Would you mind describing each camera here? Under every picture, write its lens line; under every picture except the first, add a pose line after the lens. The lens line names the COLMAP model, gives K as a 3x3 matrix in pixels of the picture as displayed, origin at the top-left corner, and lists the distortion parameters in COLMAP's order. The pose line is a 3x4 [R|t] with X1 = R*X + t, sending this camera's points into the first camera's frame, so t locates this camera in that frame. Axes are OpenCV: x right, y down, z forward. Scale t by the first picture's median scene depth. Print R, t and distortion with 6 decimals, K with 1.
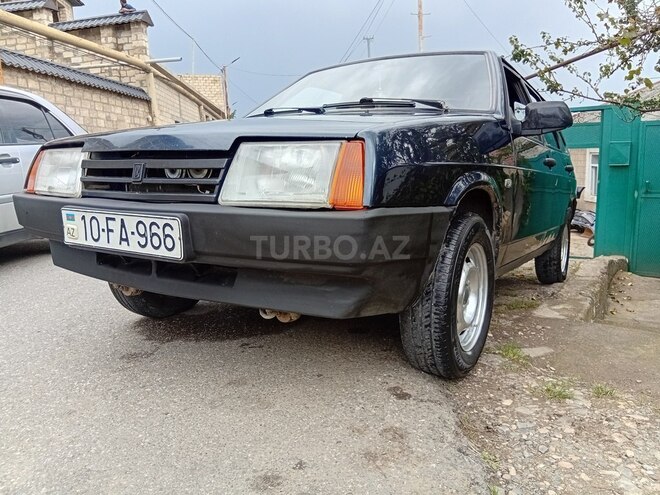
lens RADIAL K [[512.6, 0, 330.0], [0, 512.6, 247.5], [0, 0, 1]] dist [0.053736, -0.107709]
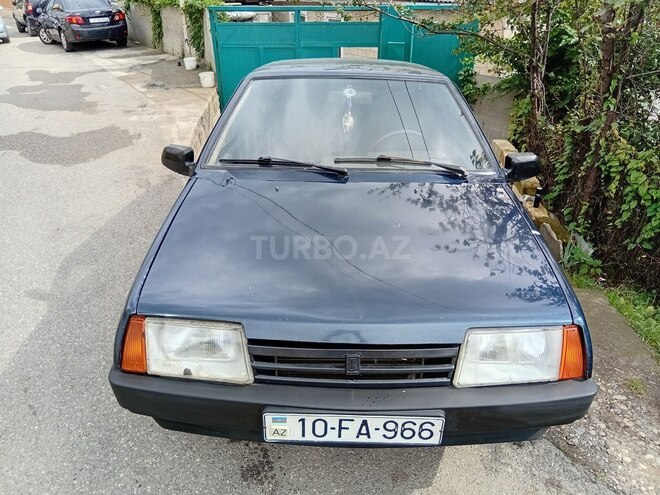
lens RADIAL K [[512.6, 0, 330.0], [0, 512.6, 247.5], [0, 0, 1]] dist [0.053736, -0.107709]
pose [[0.855321, -0.217717, 0.470134, -0.869754], [0.068232, 0.946852, 0.314349, -0.712272], [-0.513586, -0.236791, 0.824718, 0.255990]]
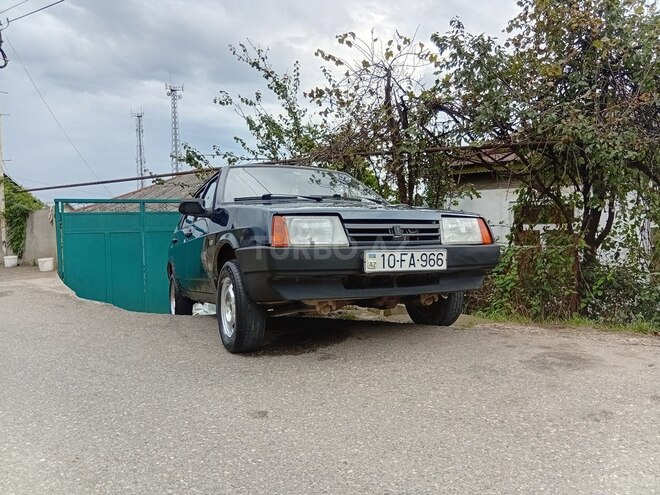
lens RADIAL K [[514.5, 0, 330.0], [0, 514.5, 247.5], [0, 0, 1]] dist [0.031224, -0.090140]
pose [[0.539345, -0.008108, 0.842046, -2.180972], [0.148832, 0.985129, -0.085845, 0.042245], [-0.828828, 0.171624, 0.532531, 0.219708]]
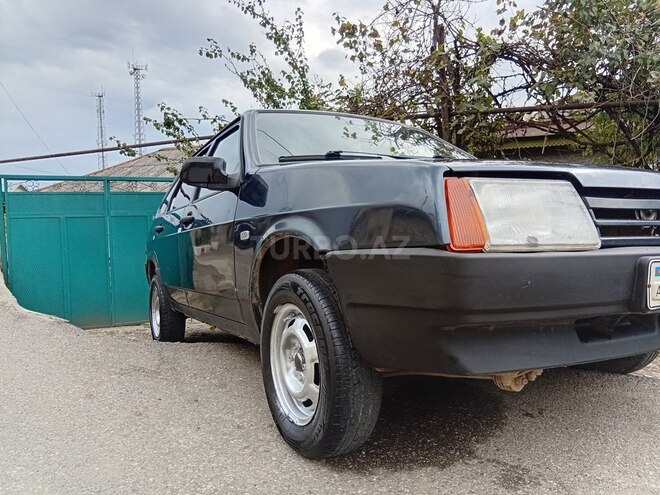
lens RADIAL K [[514.5, 0, 330.0], [0, 514.5, 247.5], [0, 0, 1]] dist [0.031224, -0.090140]
pose [[0.484996, -0.030254, 0.873993, -1.504414], [0.151303, 0.987233, -0.049787, -0.138634], [-0.861328, 0.156385, 0.483382, 1.135120]]
